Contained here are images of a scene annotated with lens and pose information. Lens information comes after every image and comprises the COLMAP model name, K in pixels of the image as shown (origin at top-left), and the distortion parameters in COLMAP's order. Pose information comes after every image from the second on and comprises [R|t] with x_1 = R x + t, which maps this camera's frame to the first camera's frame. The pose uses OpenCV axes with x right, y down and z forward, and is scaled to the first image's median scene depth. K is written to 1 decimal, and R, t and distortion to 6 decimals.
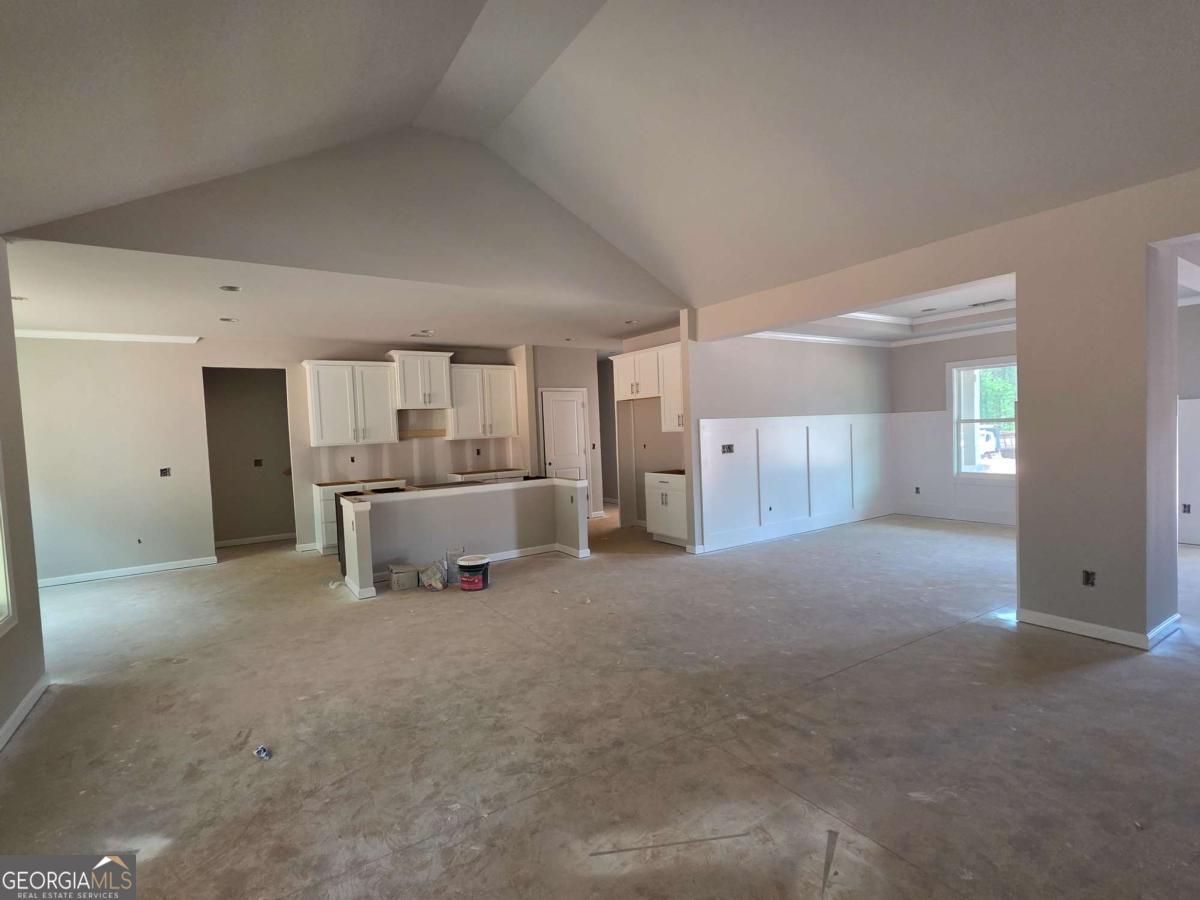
lens RADIAL K [[575.1, 0, 586.9], [0, 575.1, 450.0], [0, 0, 1]] dist [0.005247, 0.001885]
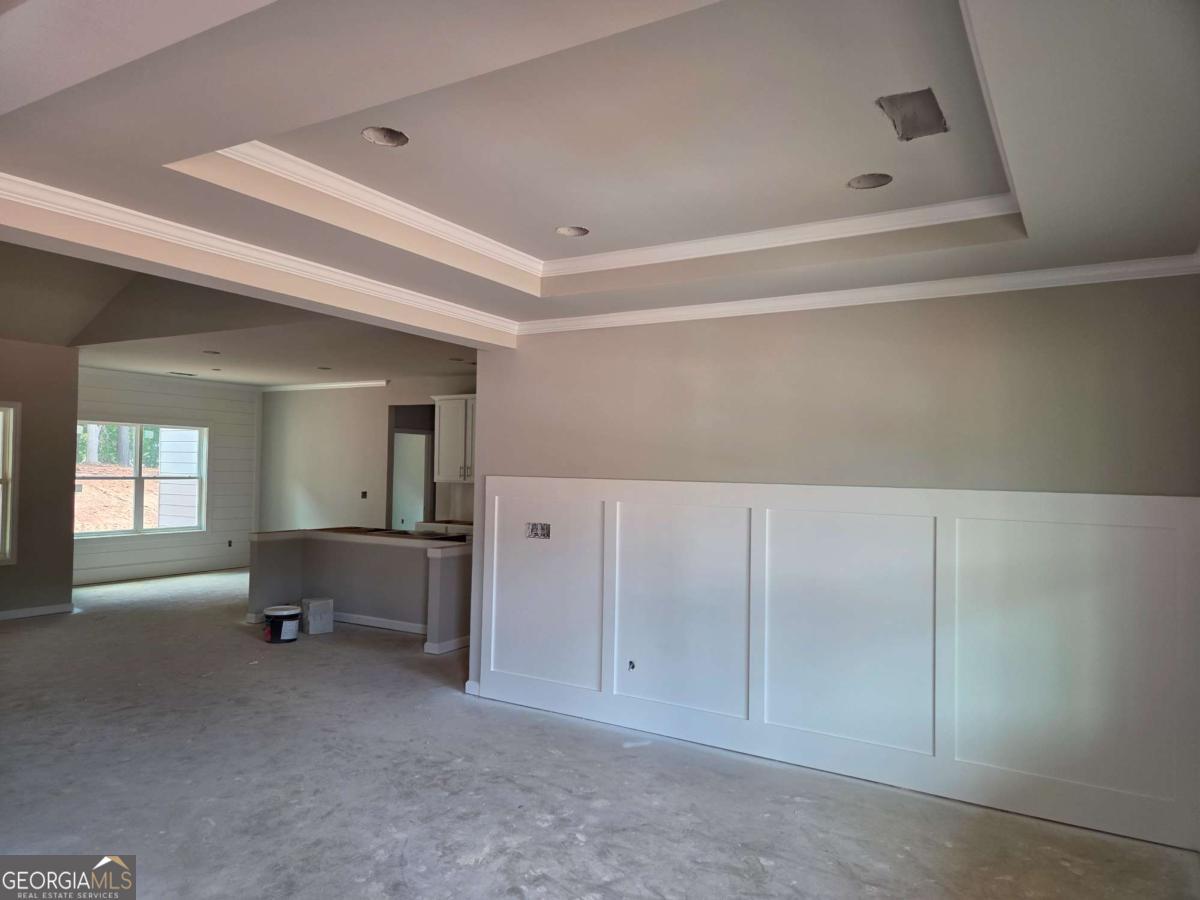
lens RADIAL K [[802.6, 0, 593.0], [0, 802.6, 454.0], [0, 0, 1]] dist [0.069326, -0.052611]
pose [[0.436946, 0.032249, -0.898909, 1.003645], [-0.071433, 0.997445, 0.001062, -0.084355], [0.896647, 0.063748, 0.438133, 0.711536]]
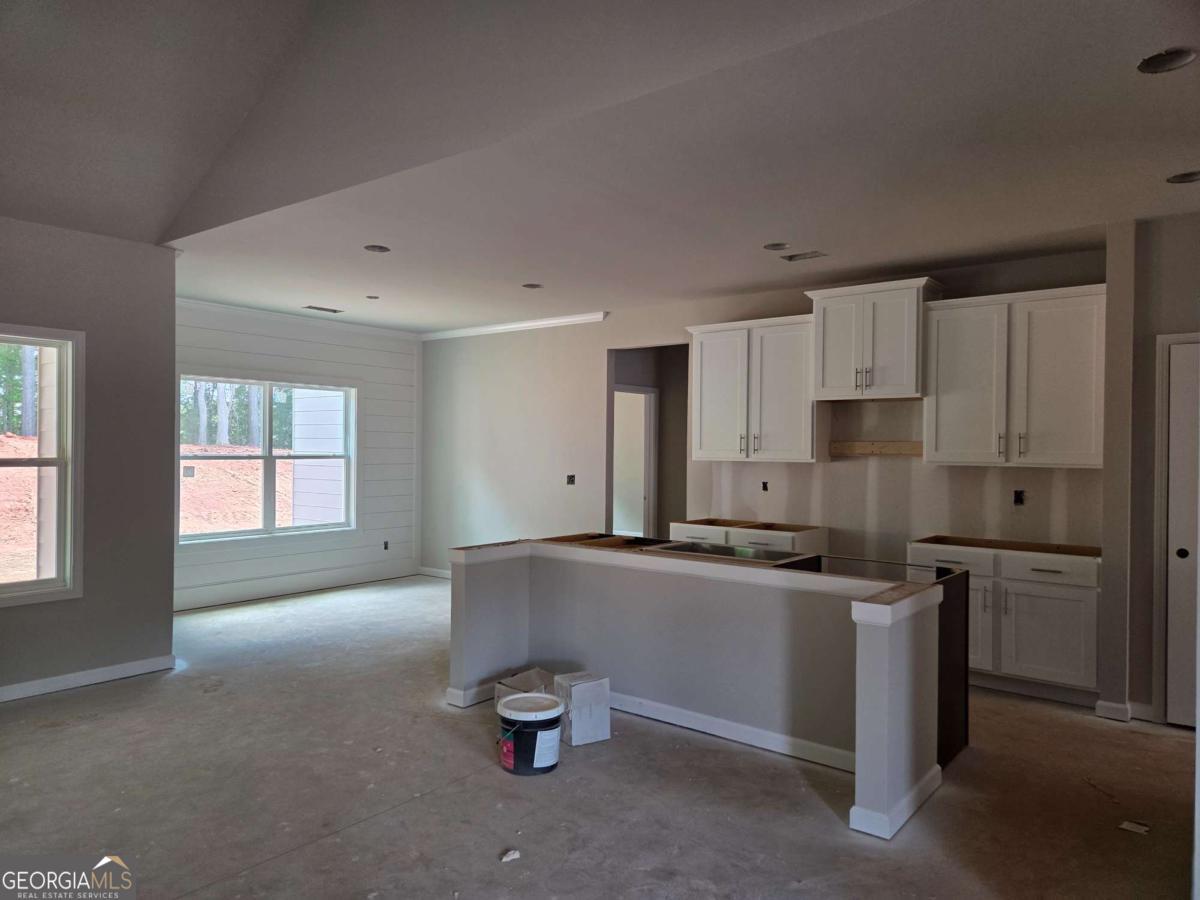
lens RADIAL K [[802.6, 0, 596.0], [0, 802.6, 451.0], [0, 0, 1]] dist [0.069326, -0.052611]
pose [[0.323419, 0.047713, -0.945052, 0.380867], [-0.060738, 0.997715, 0.029585, -0.040791], [0.944305, 0.047832, 0.325578, 0.678704]]
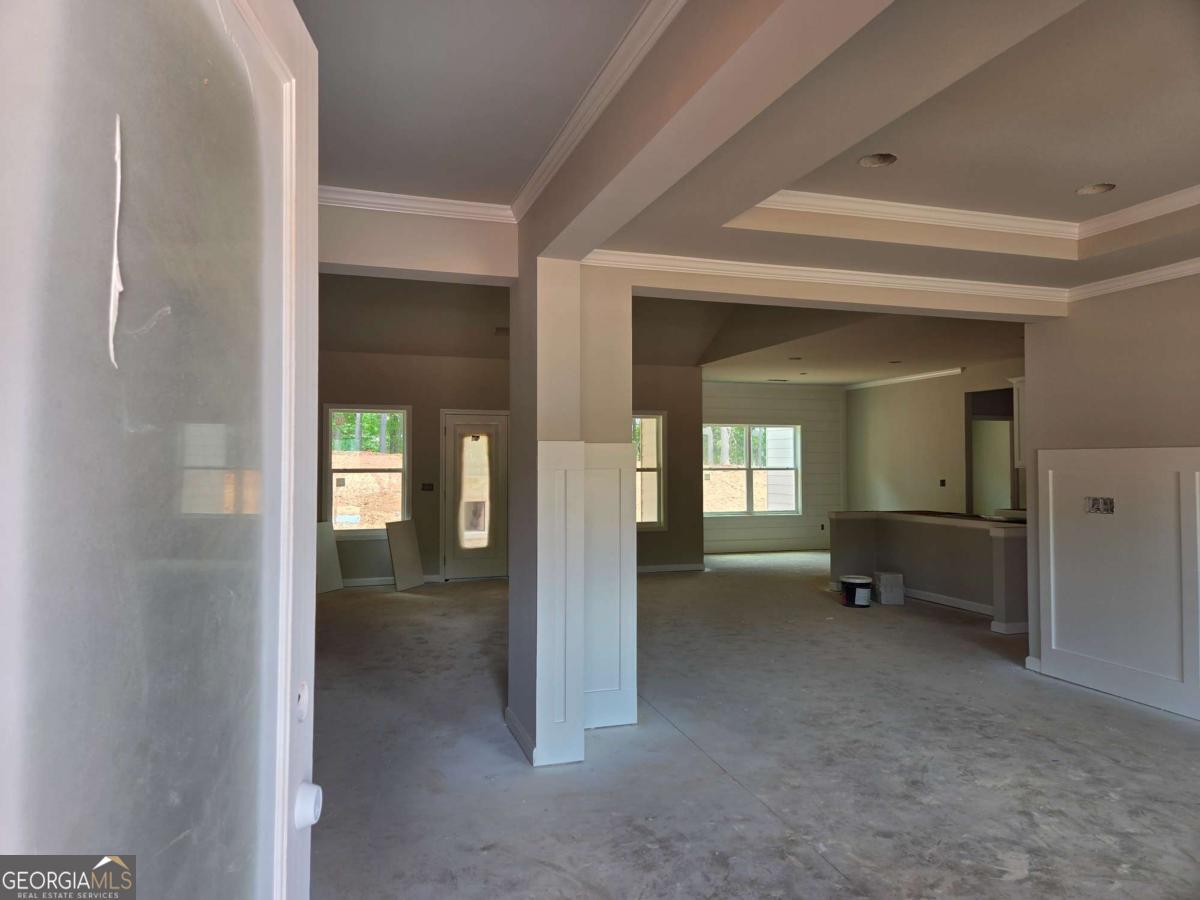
lens RADIAL K [[802.6, 0, 597.2], [0, 802.6, 448.7], [0, 0, 1]] dist [0.069326, -0.052611]
pose [[-0.255469, 0.021706, -0.966574, 1.128606], [-0.025507, 0.999249, 0.029181, -0.066611], [0.966481, 0.032110, -0.254723, 0.756234]]
